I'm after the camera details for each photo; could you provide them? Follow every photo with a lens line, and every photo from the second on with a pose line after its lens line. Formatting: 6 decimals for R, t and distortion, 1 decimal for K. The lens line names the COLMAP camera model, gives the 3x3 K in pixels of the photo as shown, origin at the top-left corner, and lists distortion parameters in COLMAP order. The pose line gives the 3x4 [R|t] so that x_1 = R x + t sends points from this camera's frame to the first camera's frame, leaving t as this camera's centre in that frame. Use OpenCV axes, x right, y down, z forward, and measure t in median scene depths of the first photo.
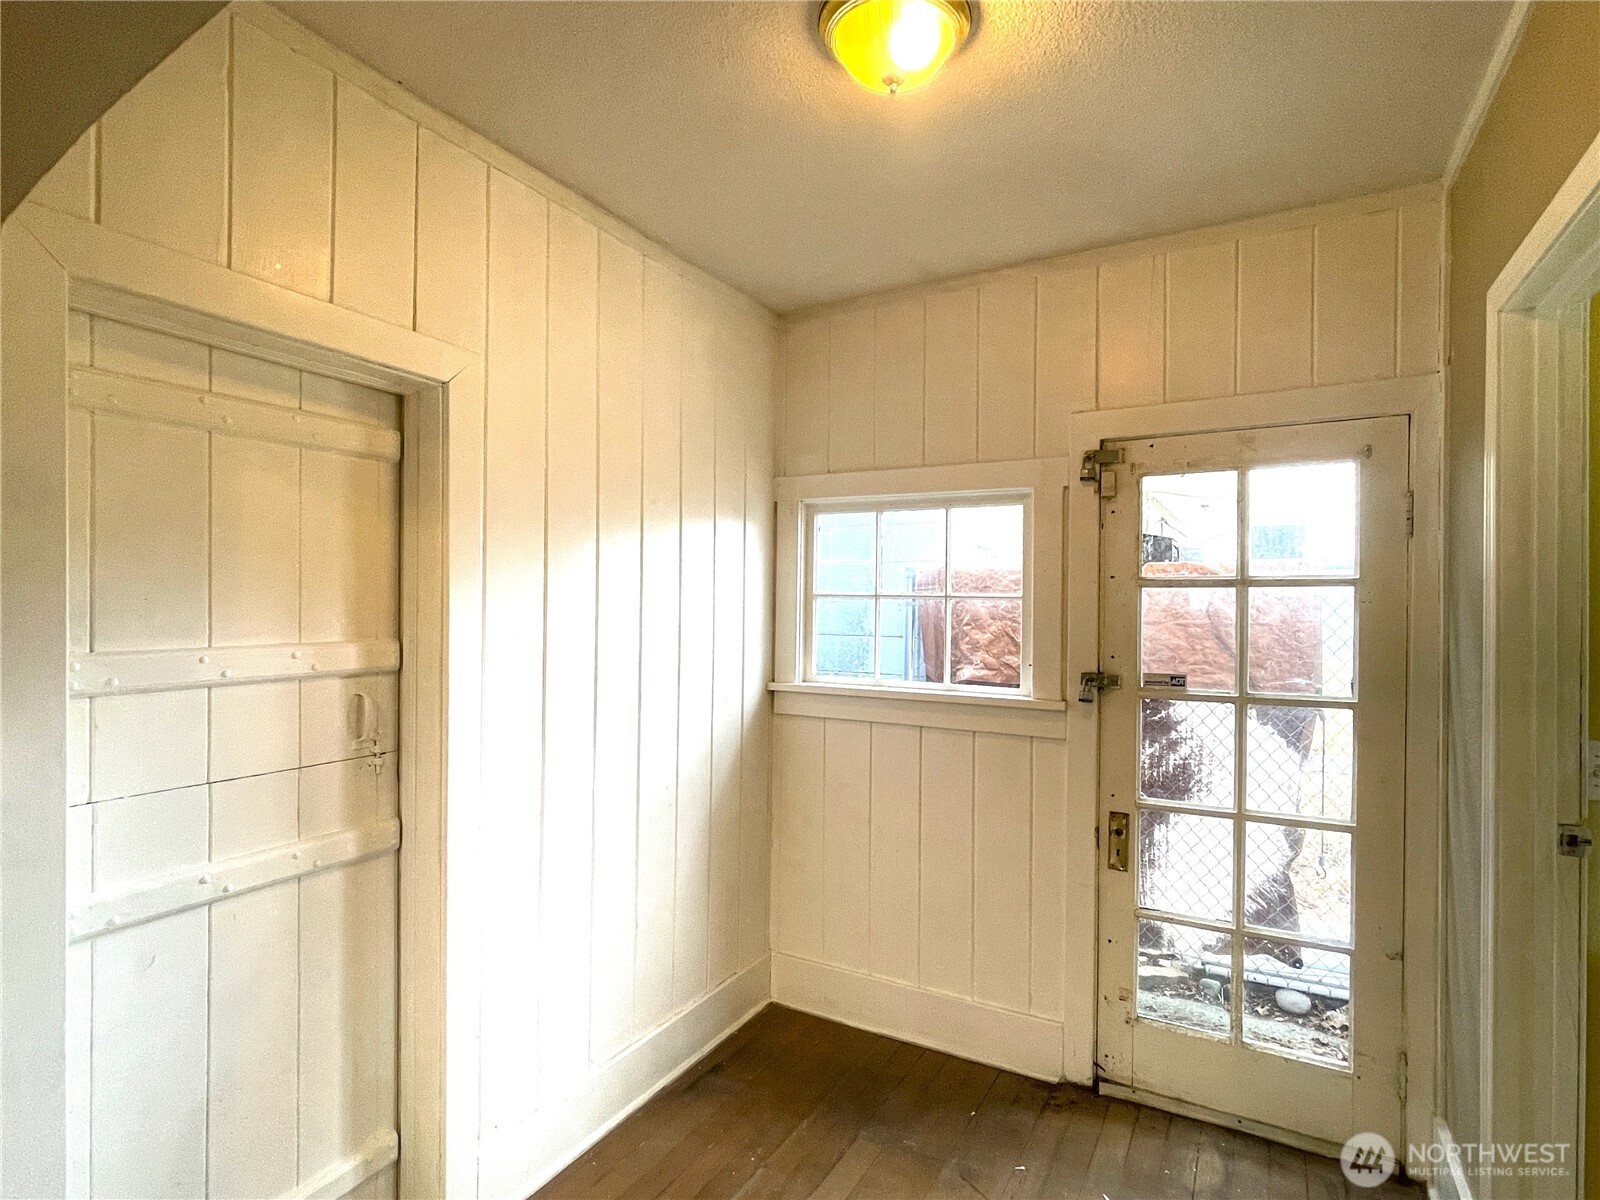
lens RADIAL K [[806.1, 0, 797.0], [0, 806.1, 605.8], [0, 0, 1]] dist [-0.004042, 0.000833]
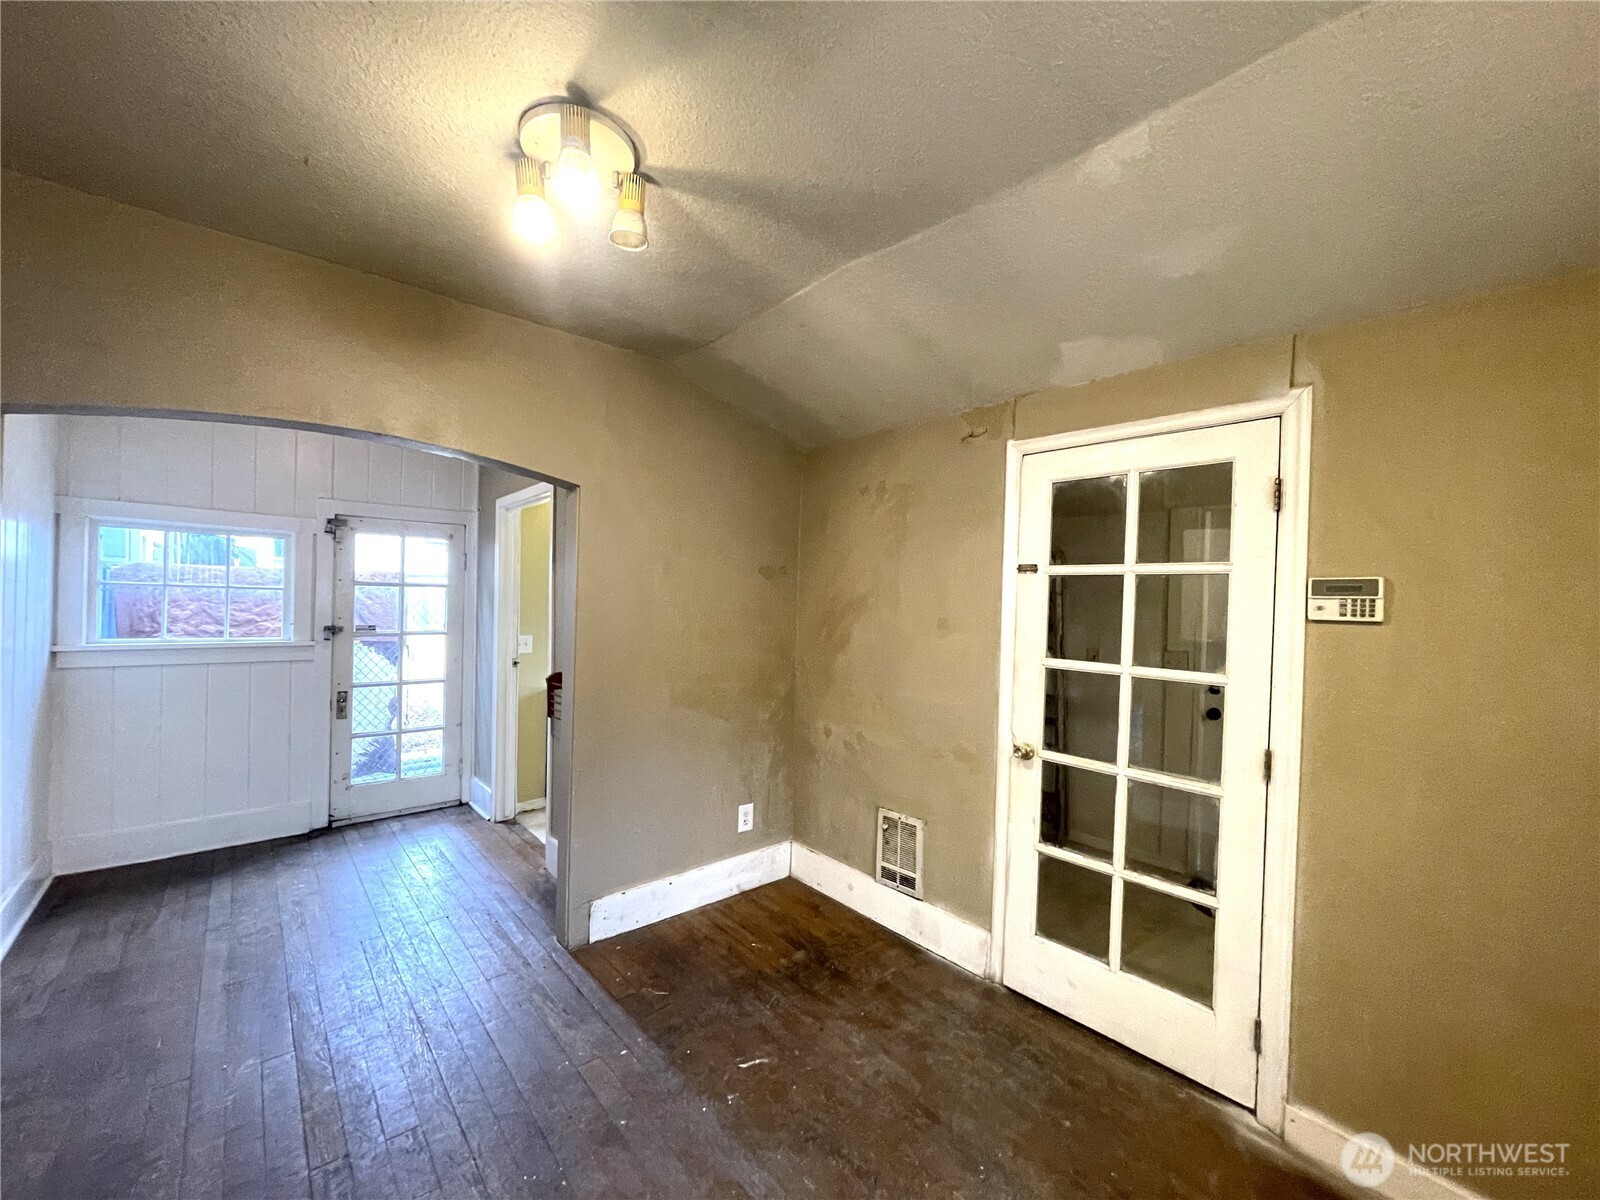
lens RADIAL K [[645.3, 0, 797.1], [0, 645.3, 606.9], [0, 0, 1]] dist [0.001193, 0.000331]
pose [[0.335700, -0.006522, 0.941947, -0.788962], [-0.013948, 0.999832, 0.011894, -0.001838], [-0.941866, -0.017131, 0.335552, -0.681537]]
